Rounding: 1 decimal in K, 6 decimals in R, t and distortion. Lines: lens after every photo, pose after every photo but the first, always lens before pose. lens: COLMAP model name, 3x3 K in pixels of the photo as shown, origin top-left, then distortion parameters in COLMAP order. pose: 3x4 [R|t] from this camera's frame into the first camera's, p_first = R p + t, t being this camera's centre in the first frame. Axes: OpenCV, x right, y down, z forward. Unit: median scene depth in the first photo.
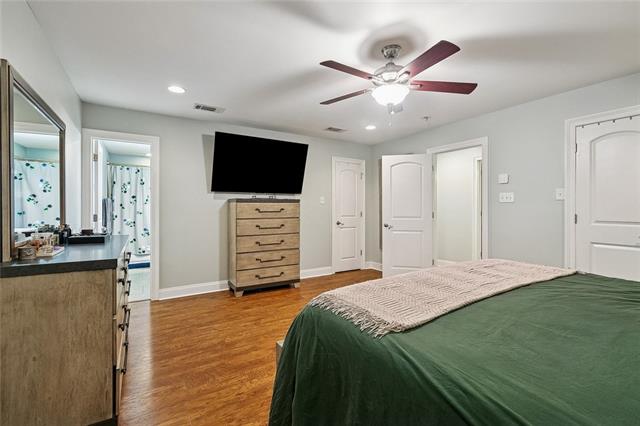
lens RADIAL K [[289.5, 0, 319.1], [0, 289.5, 210.4], [0, 0, 1]] dist [-0.000436, -0.000960]
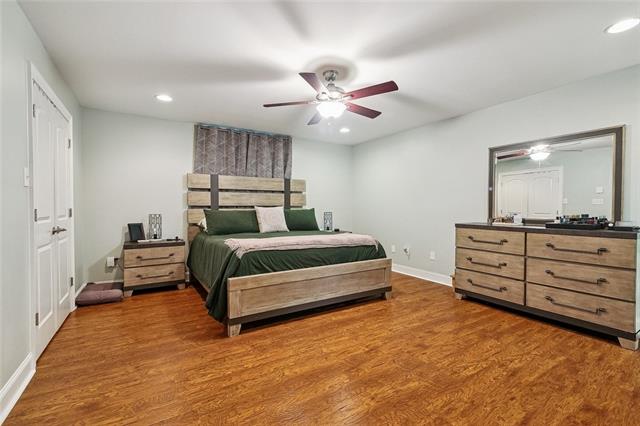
lens RADIAL K [[289.5, 0, 320.1], [0, 289.5, 213.6], [0, 0, 1]] dist [-0.000436, -0.000960]
pose [[-0.999827, 0.003890, 0.018165, 0.242014], [0.004094, 0.999929, 0.011203, 0.015106], [-0.018120, 0.011276, -0.999772, 1.960038]]
